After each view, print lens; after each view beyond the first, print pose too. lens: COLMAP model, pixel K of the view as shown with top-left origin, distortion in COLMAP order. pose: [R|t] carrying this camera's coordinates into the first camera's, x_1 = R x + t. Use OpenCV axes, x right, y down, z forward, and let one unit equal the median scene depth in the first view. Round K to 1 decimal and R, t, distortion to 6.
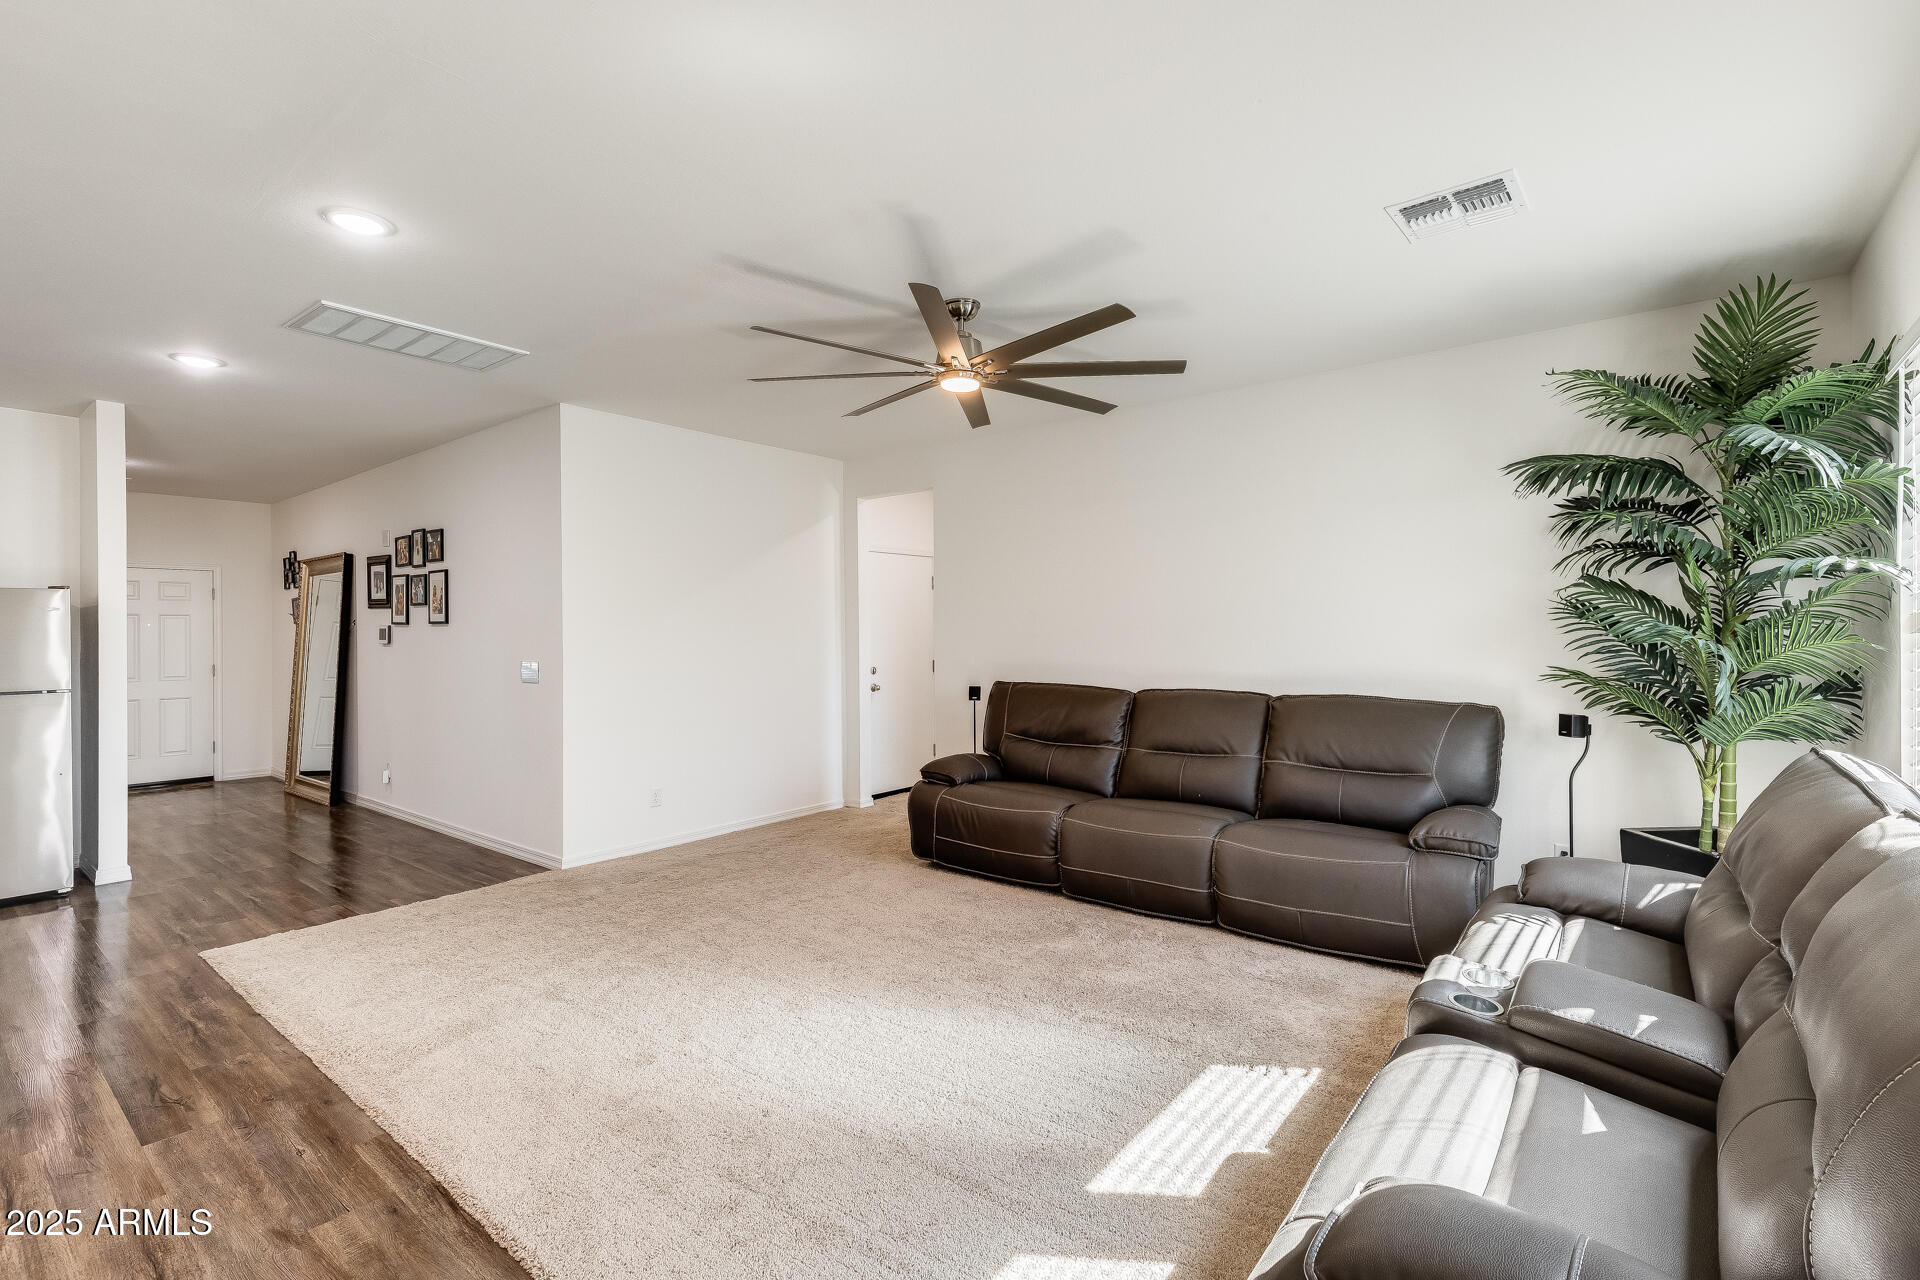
lens RADIAL K [[860.2, 0, 961.2], [0, 860.2, 636.0], [0, 0, 1]] dist [0.003086, 0.001911]
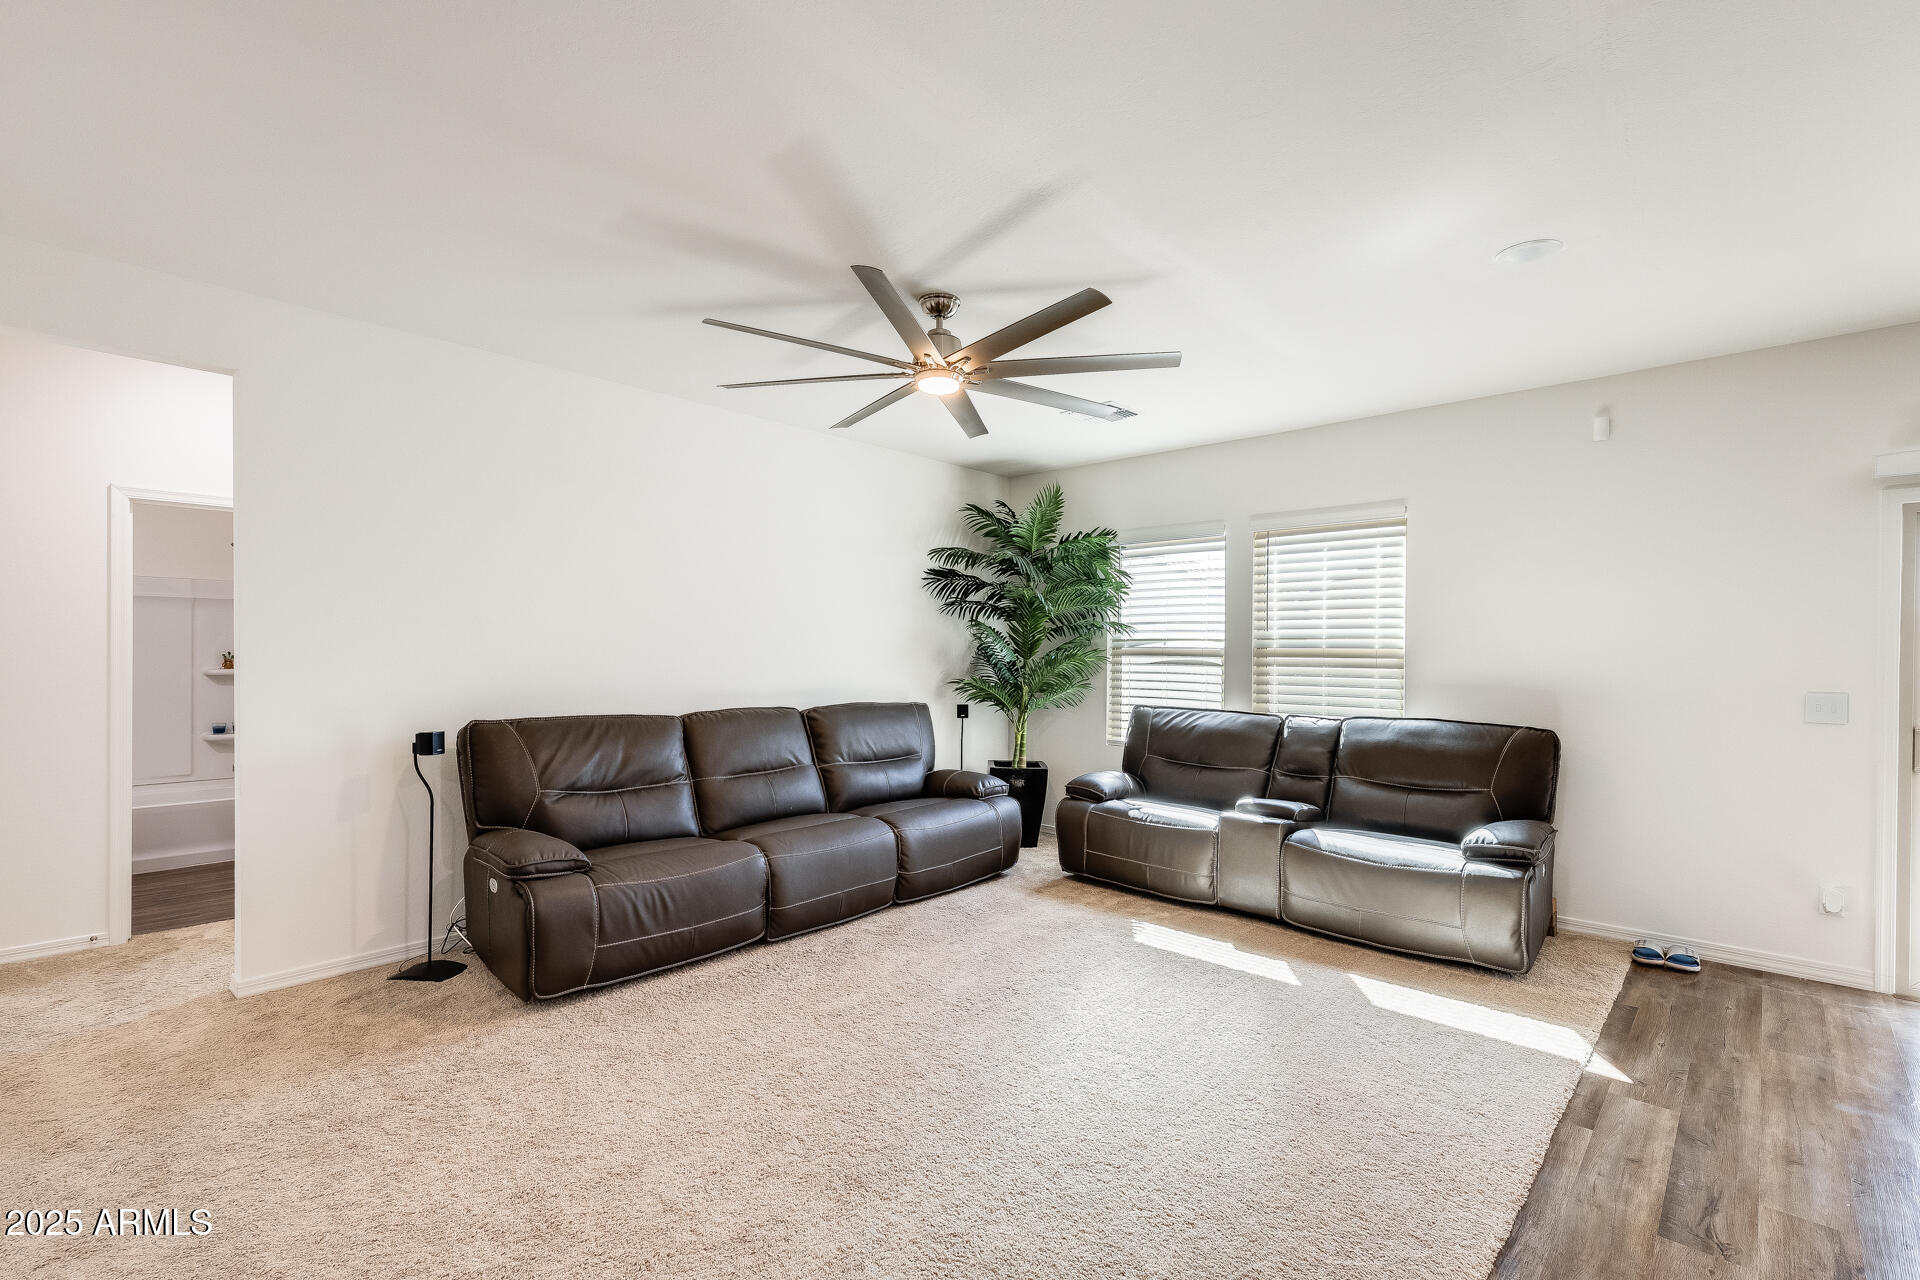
lens RADIAL K [[865.3, 0, 955.4], [0, 865.3, 656.9], [0, 0, 1]] dist [0.013635, -0.001863]
pose [[0.074695, 0.001931, 0.997205, -0.524188], [-0.003975, 0.999991, -0.001639, 0.002002], [-0.997199, -0.003842, 0.074702, 0.503774]]
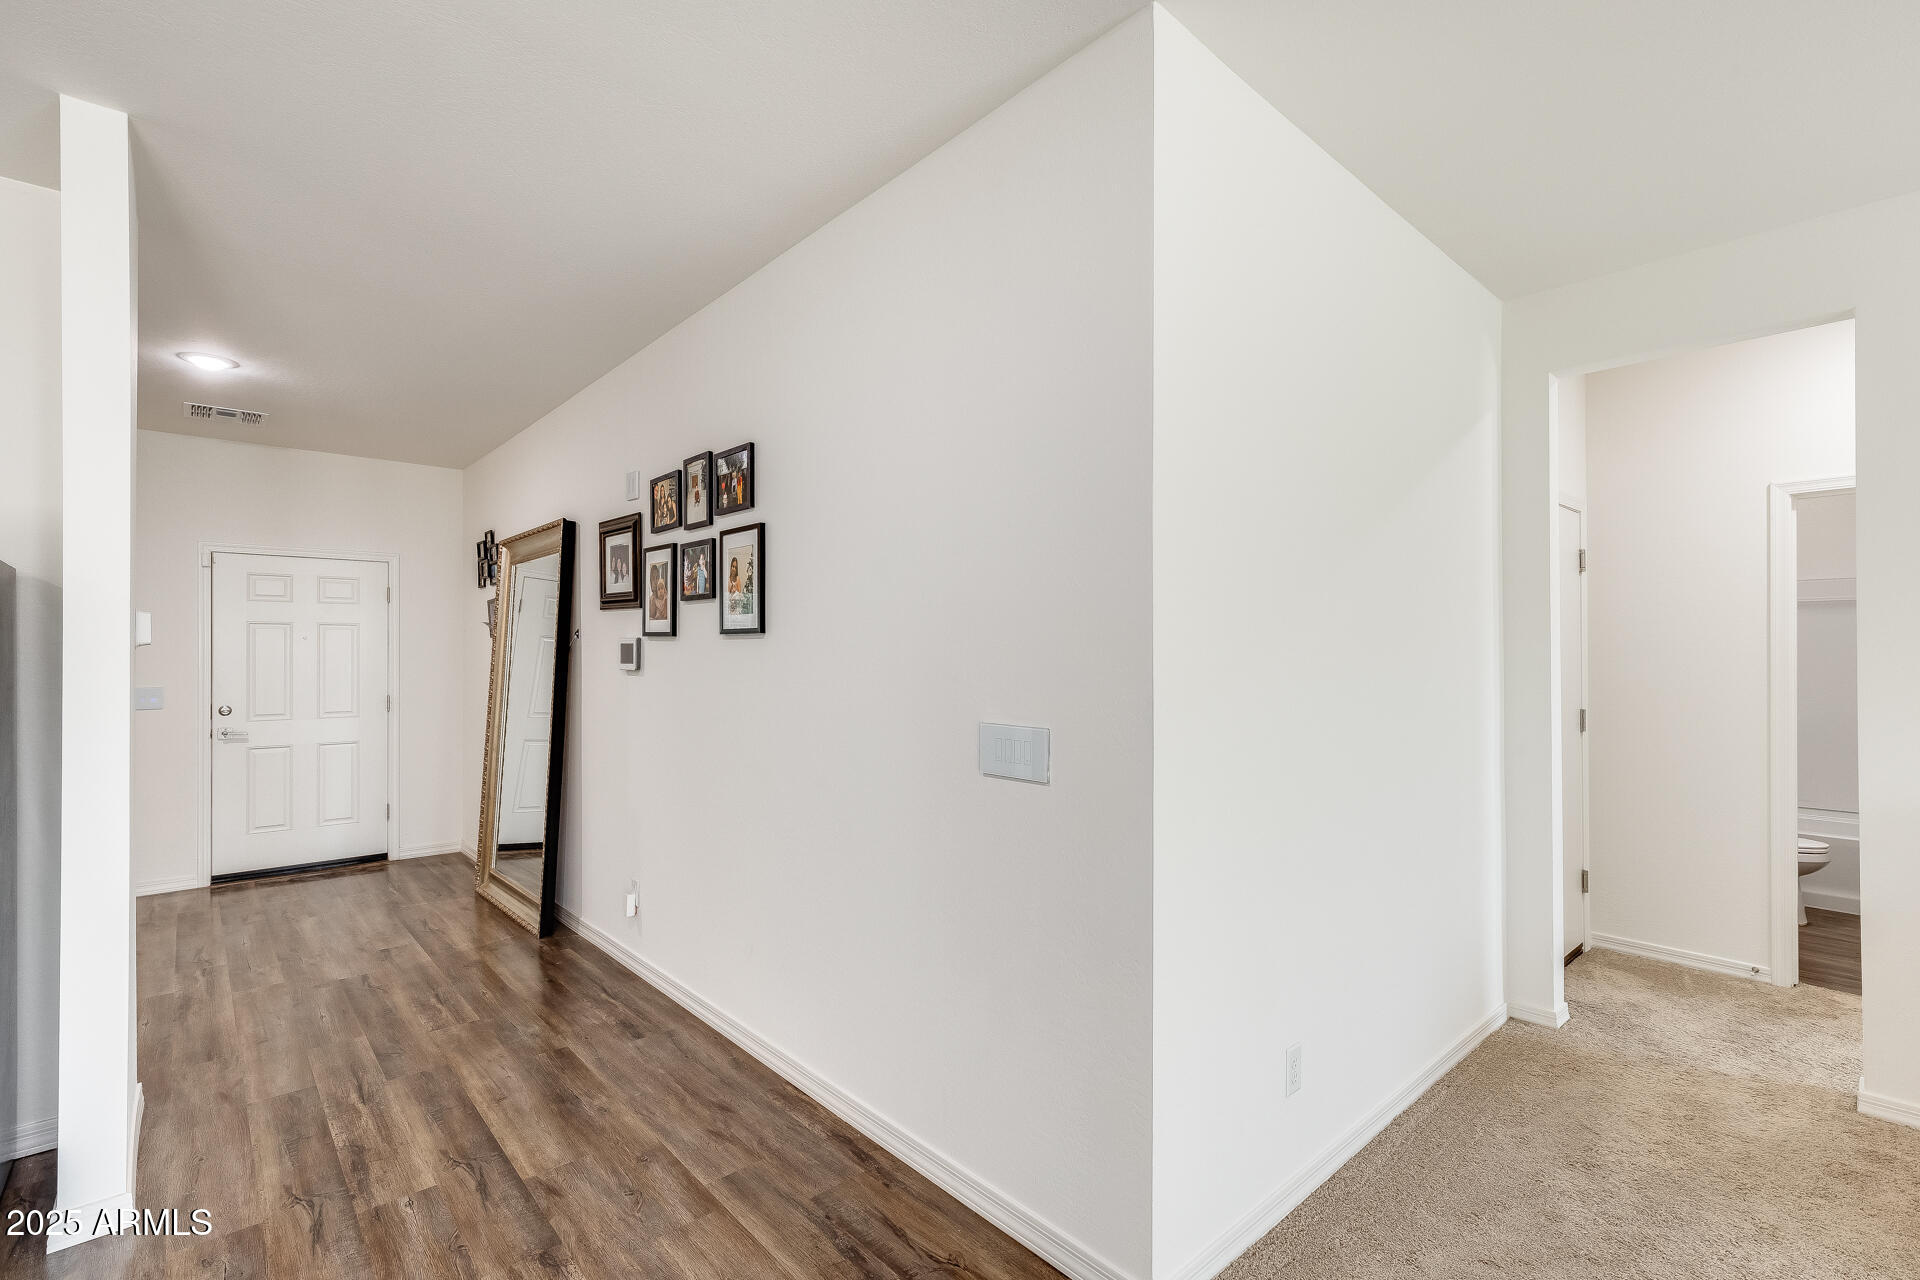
lens RADIAL K [[860.2, 0, 971.7], [0, 860.2, 660.0], [0, 0, 1]] dist [0.003086, 0.001911]
pose [[0.987926, 0.007358, -0.154749, -0.384422], [-0.007224, 0.999973, 0.001427, -0.000361], [0.154755, -0.000292, 0.987953, 0.508472]]
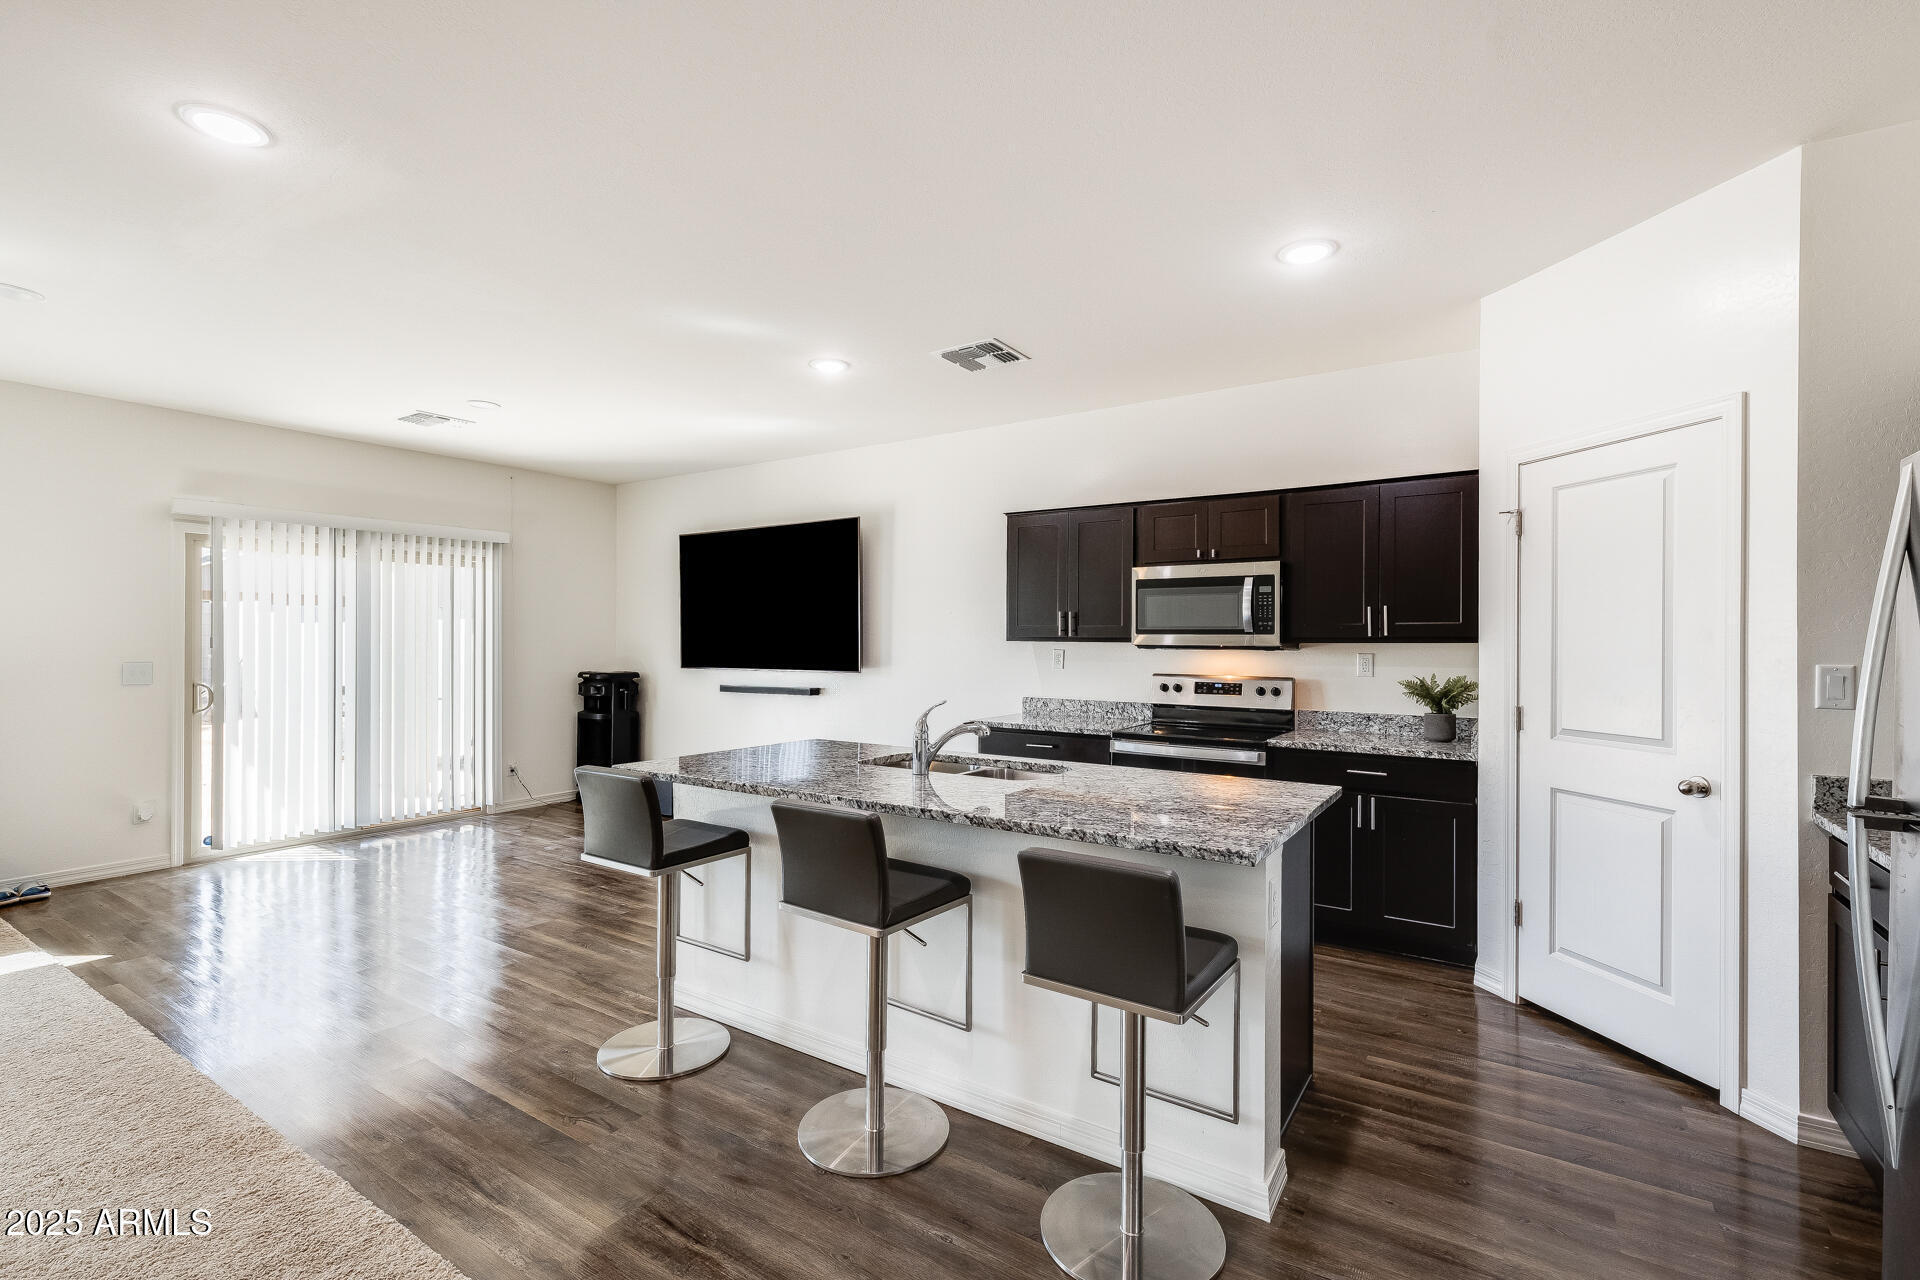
lens RADIAL K [[865.3, 0, 966.3], [0, 865.3, 641.6], [0, 0, 1]] dist [0.013635, -0.001863]
pose [[-0.995902, 0.003927, -0.090358, -0.581907], [0.003537, 0.999984, 0.004478, 0.002264], [0.090374, 0.004140, -0.995899, 0.832252]]
